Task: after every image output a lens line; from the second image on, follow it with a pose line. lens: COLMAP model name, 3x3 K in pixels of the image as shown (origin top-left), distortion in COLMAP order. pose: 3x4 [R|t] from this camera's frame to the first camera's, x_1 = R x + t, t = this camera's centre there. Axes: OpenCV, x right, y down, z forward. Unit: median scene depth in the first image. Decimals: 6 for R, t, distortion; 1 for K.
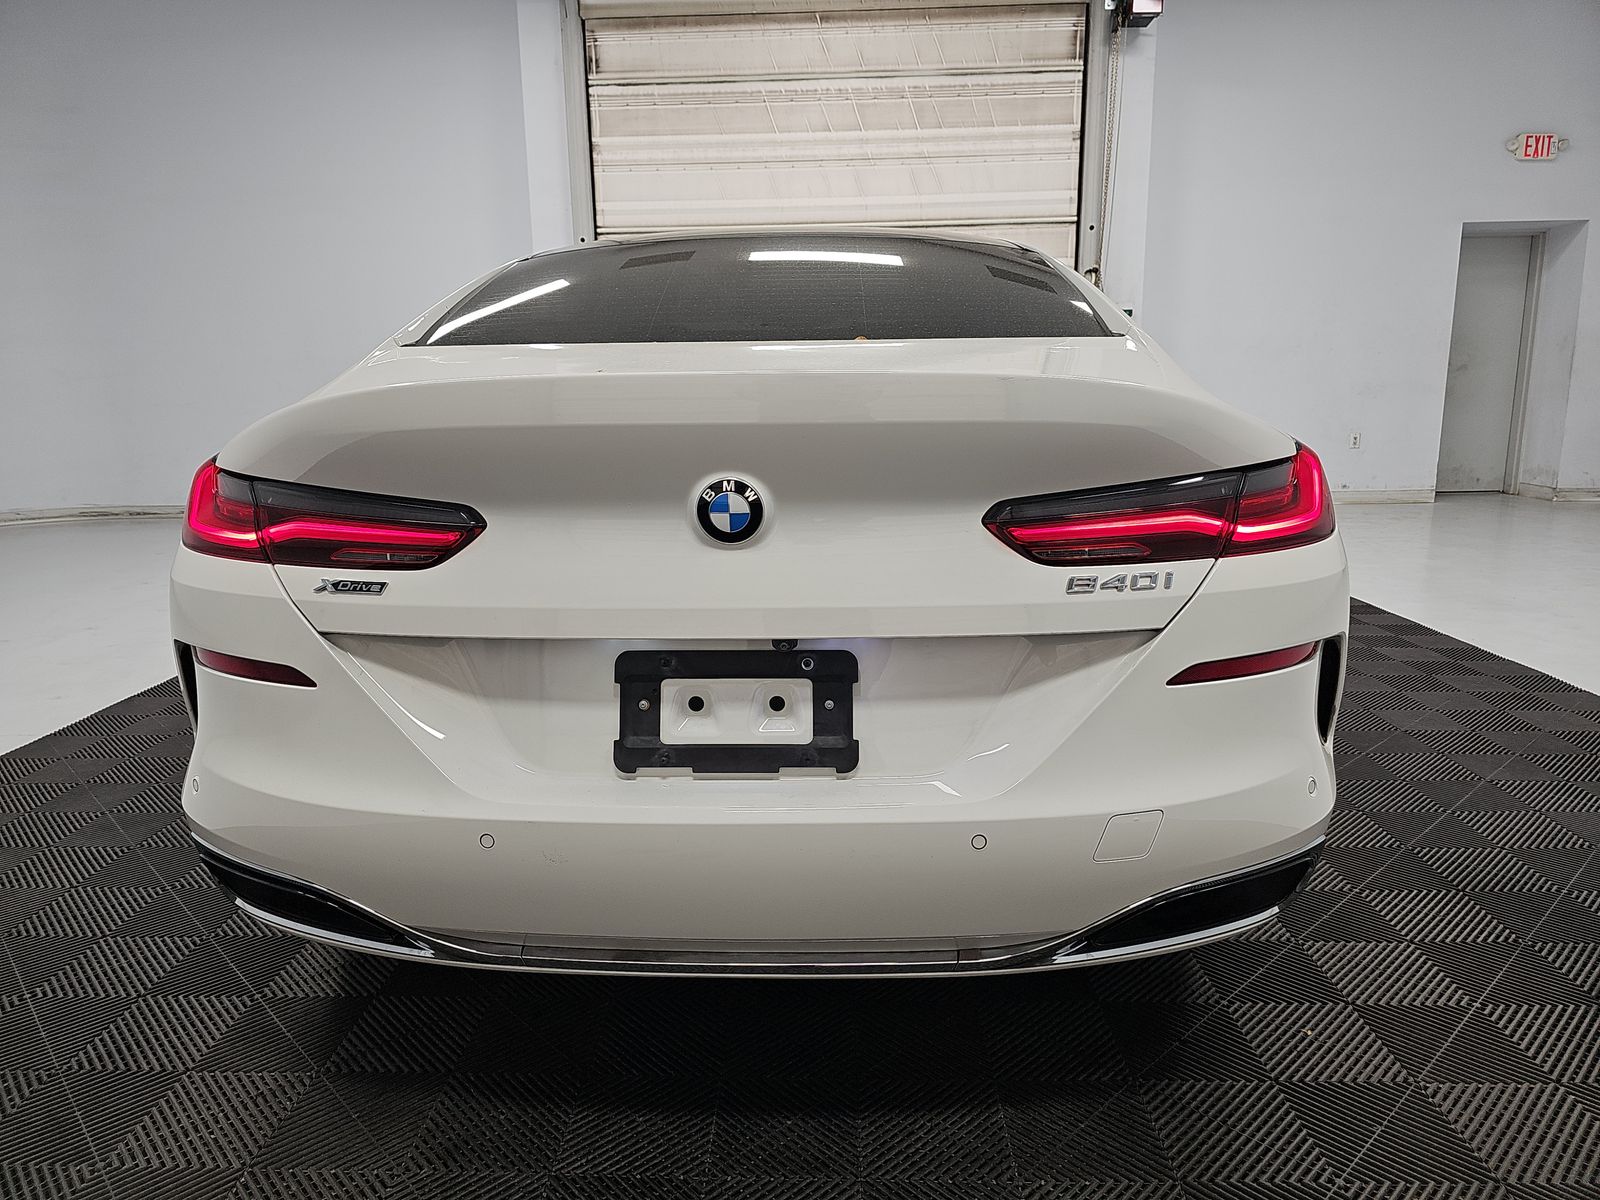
lens RADIAL K [[1057.2, 0, 797.3], [0, 1057.2, 601.7], [0, 0, 1]] dist [0.016968, -0.032327]
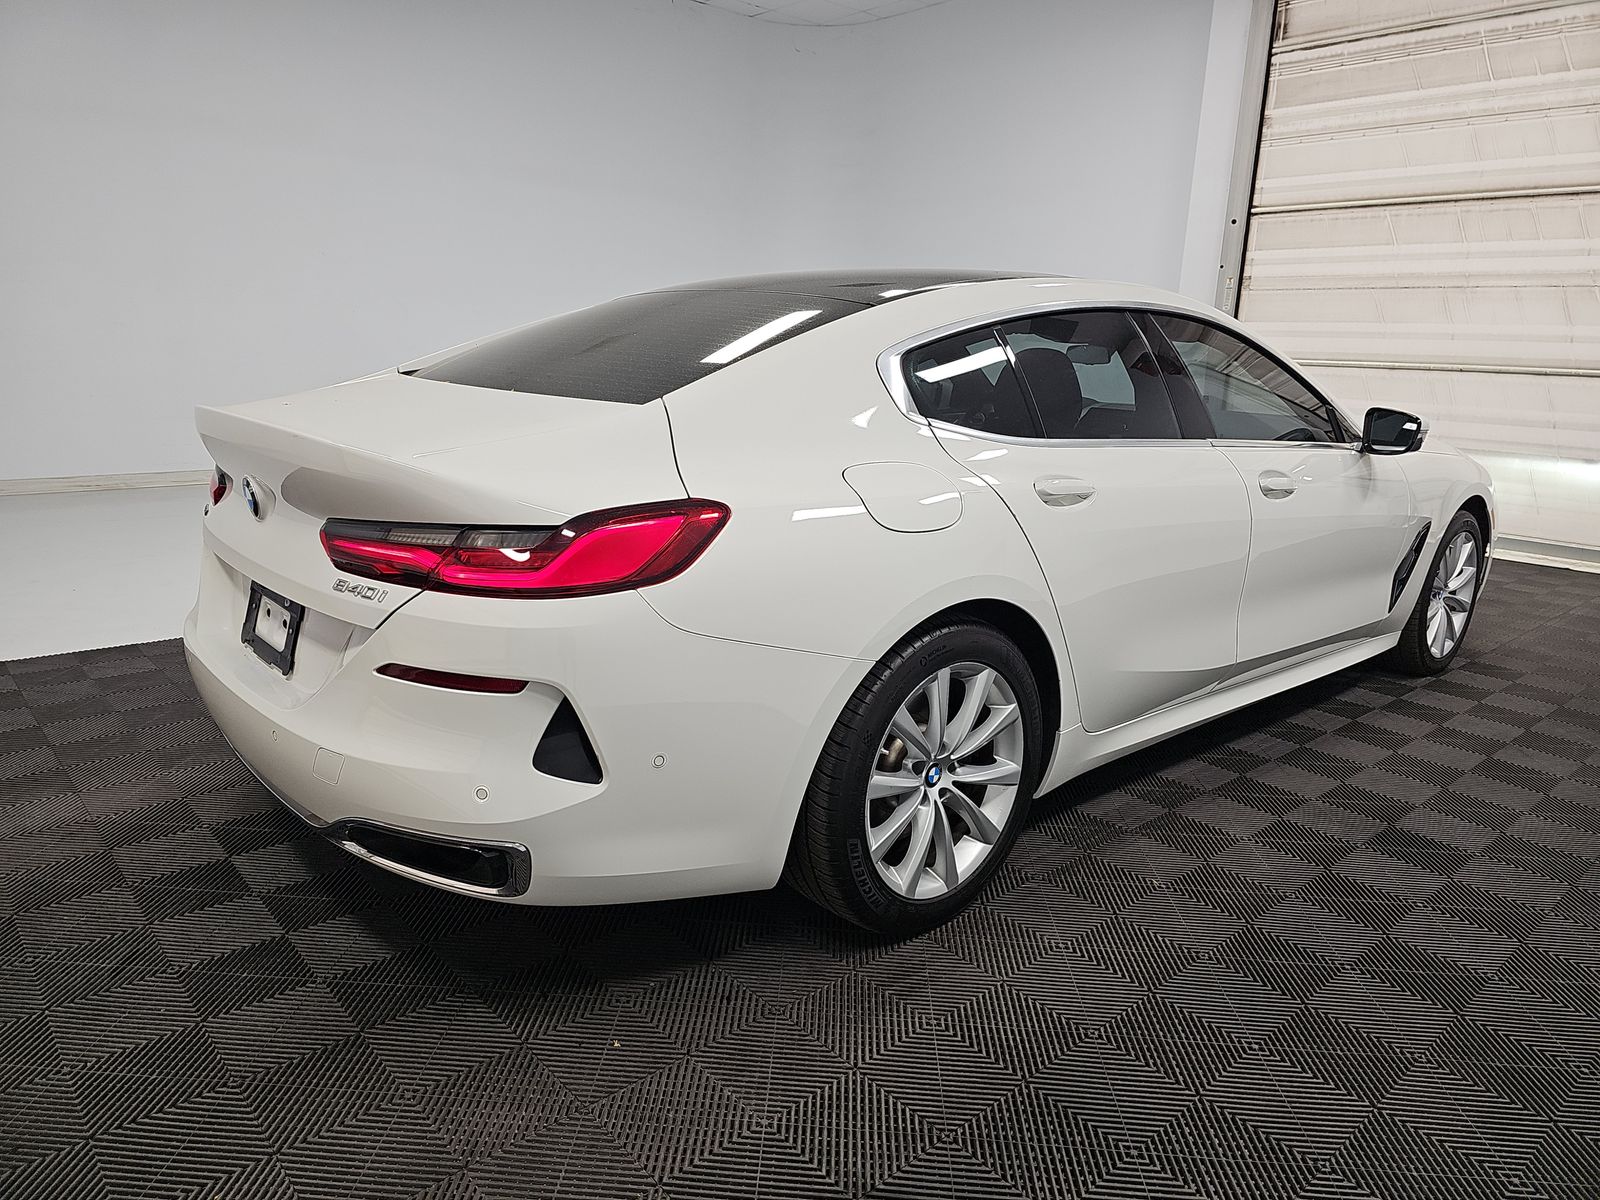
lens RADIAL K [[1057.2, 0, 800.0], [0, 1057.2, 605.6], [0, 0, 1]] dist [0.016968, -0.032327]
pose [[0.685552, 0.210758, -0.696850, 0.267069], [-0.184331, 0.976240, 0.113916, -0.041878], [0.704301, 0.050356, 0.708113, 0.070416]]
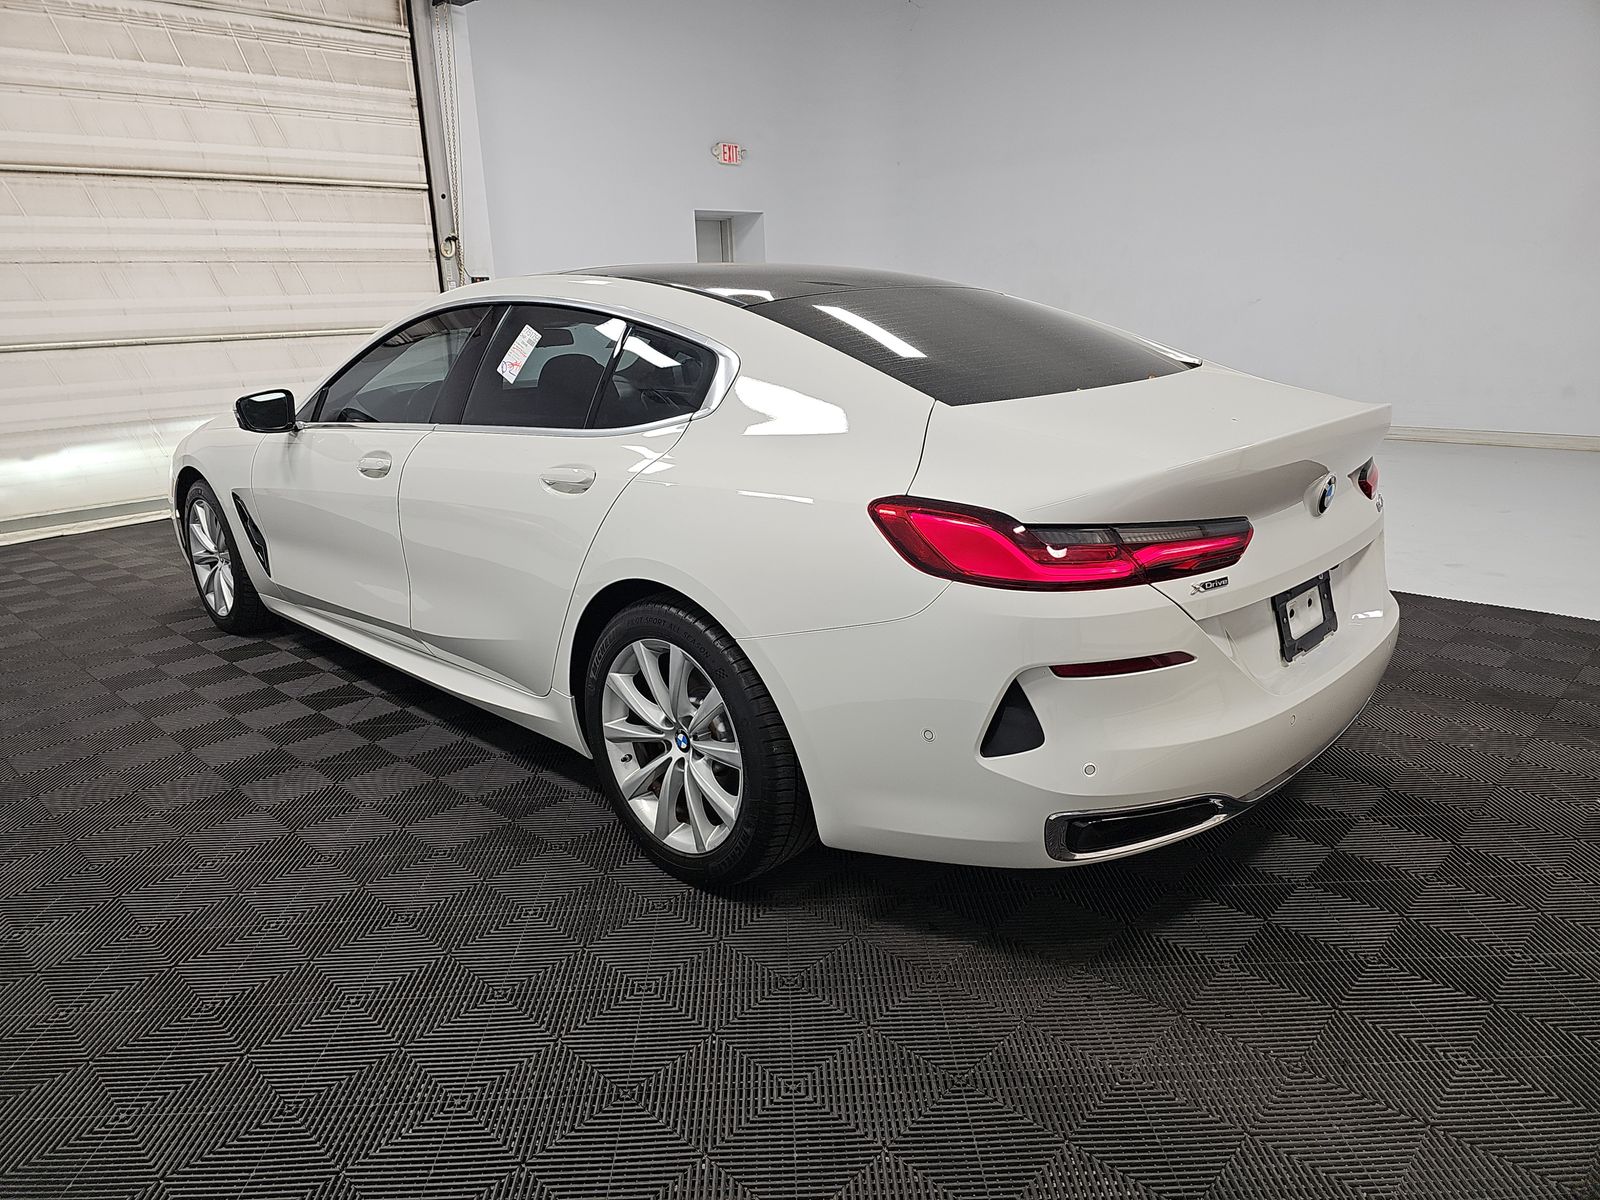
lens RADIAL K [[1057.2, 0, 807.9], [0, 1057.2, 595.9], [0, 0, 1]] dist [0.016968, -0.032327]
pose [[0.651625, -0.209116, 0.729147, -0.326751], [0.163991, 0.977353, 0.133744, -0.051599], [-0.740602, 0.032422, 0.671161, 0.054024]]
